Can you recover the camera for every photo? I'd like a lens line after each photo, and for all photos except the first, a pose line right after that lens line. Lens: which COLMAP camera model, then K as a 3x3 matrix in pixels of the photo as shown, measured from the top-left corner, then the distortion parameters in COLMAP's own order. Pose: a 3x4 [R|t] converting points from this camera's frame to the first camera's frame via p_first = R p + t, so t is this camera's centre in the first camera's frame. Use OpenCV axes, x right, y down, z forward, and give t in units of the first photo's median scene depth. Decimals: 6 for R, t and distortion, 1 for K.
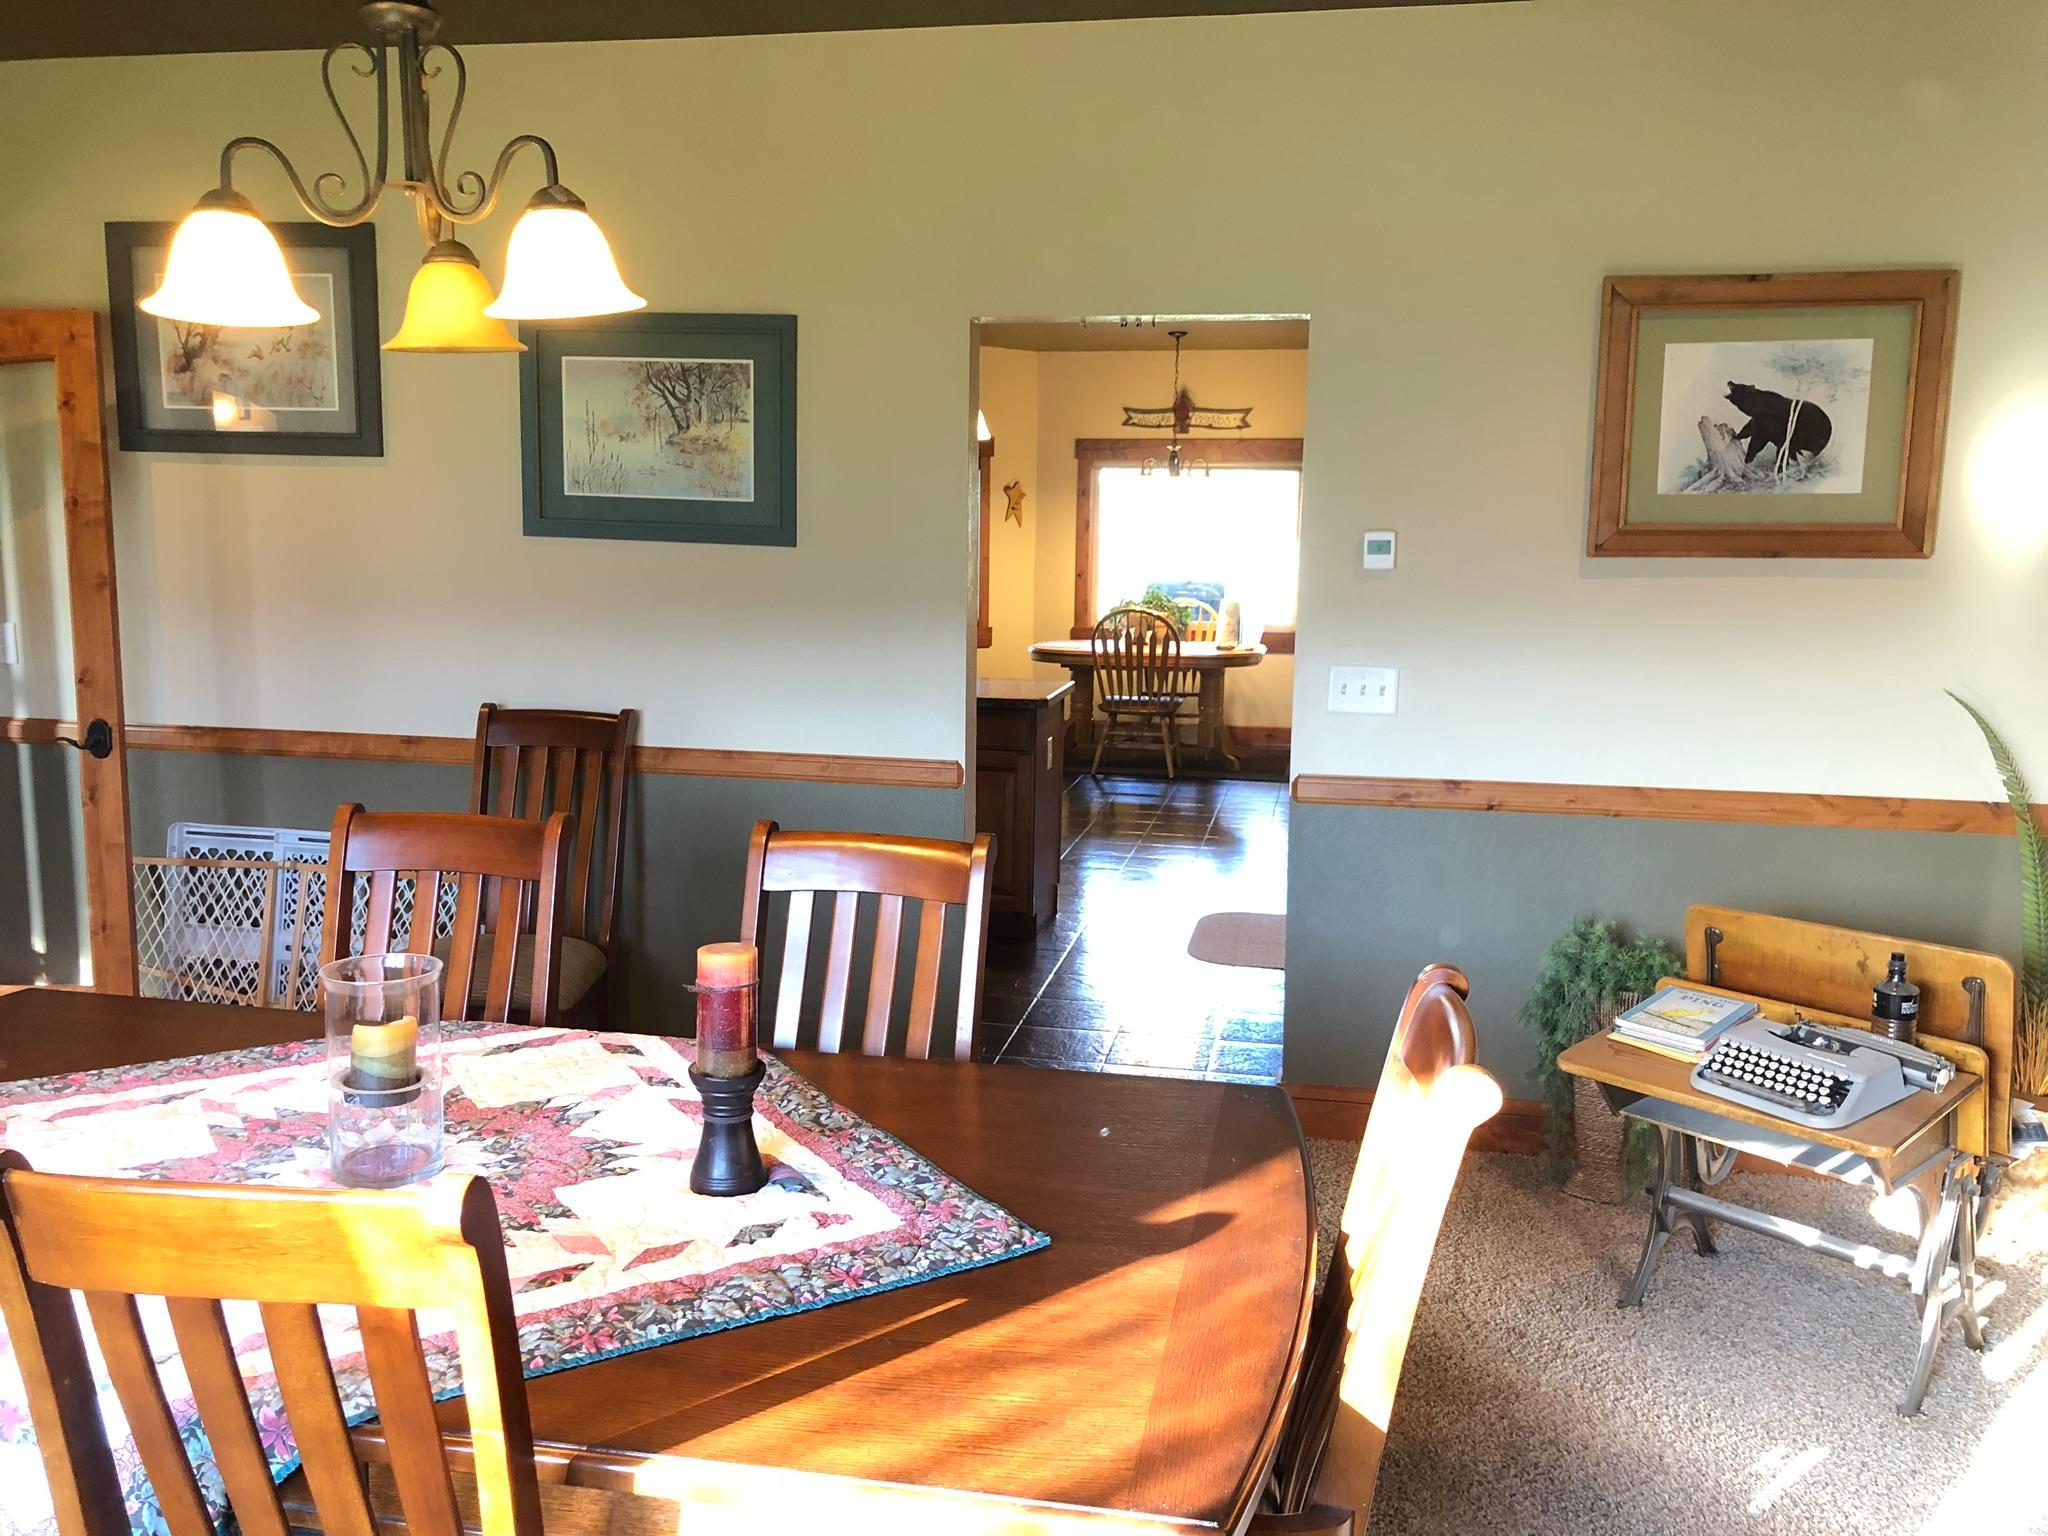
lens RADIAL K [[1686.8, 0, 1023.1], [0, 1686.8, 771.4], [0, 0, 1]] dist [0.028276, -0.018629]
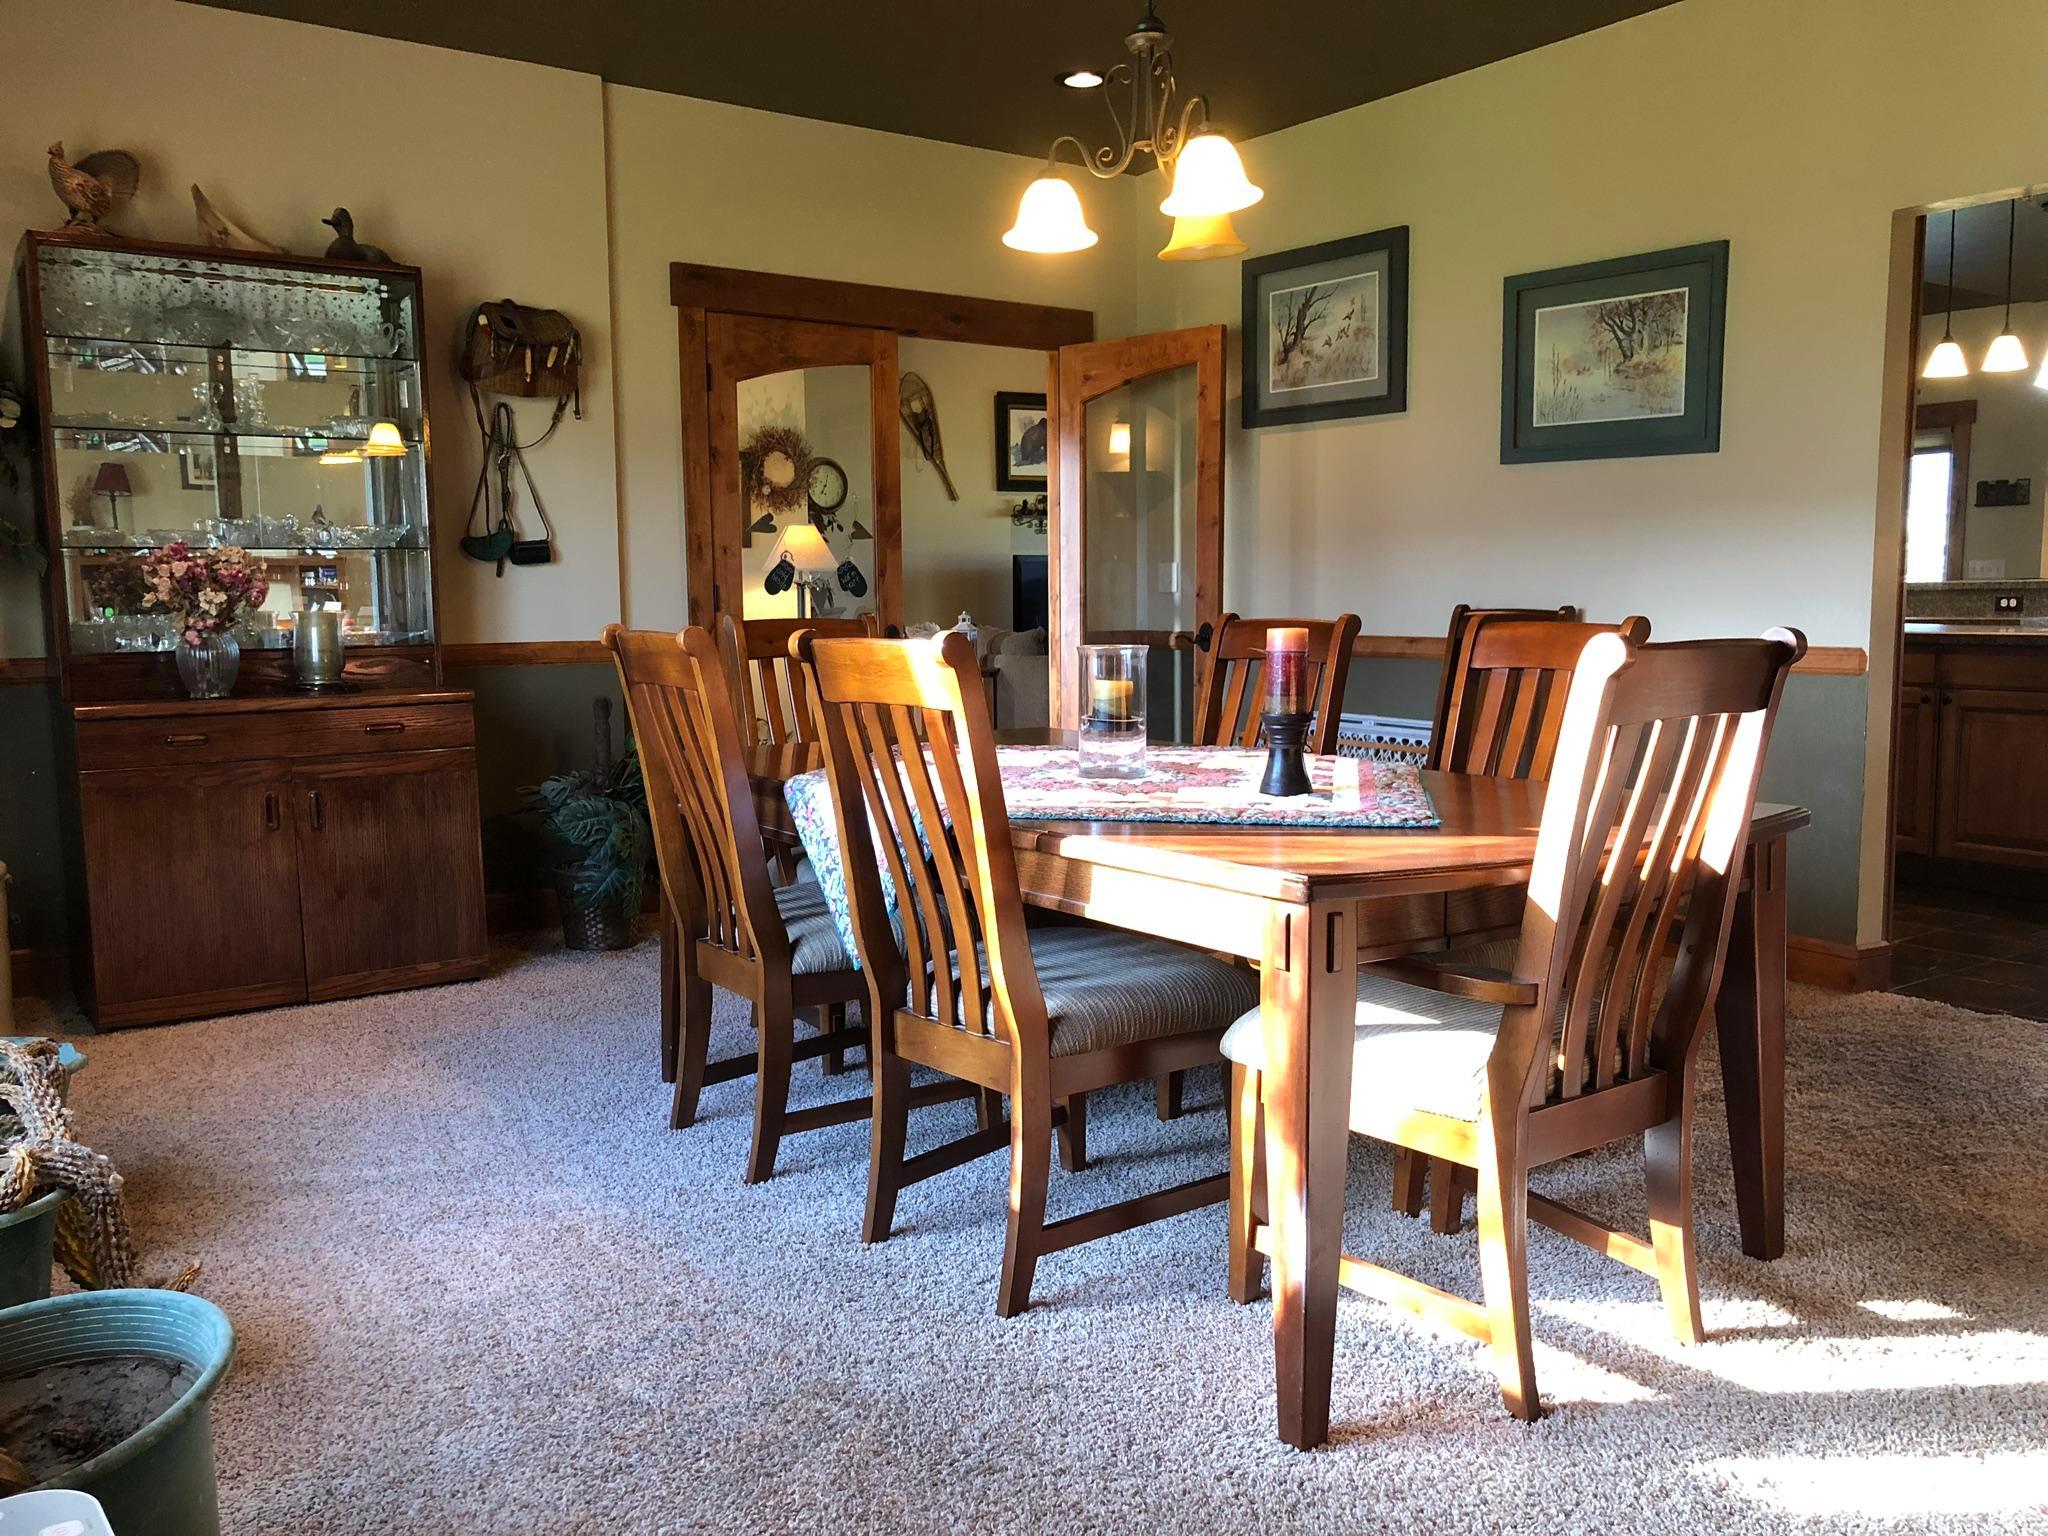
lens RADIAL K [[1686.8, 0, 1034.4], [0, 1686.8, 750.7], [0, 0, 1]] dist [0.028276, -0.018629]
pose [[0.737487, 0.044746, -0.673878, 0.282897], [-0.076977, 0.996869, -0.018050, 0.111569], [0.670960, 0.065185, 0.738623, -0.090076]]
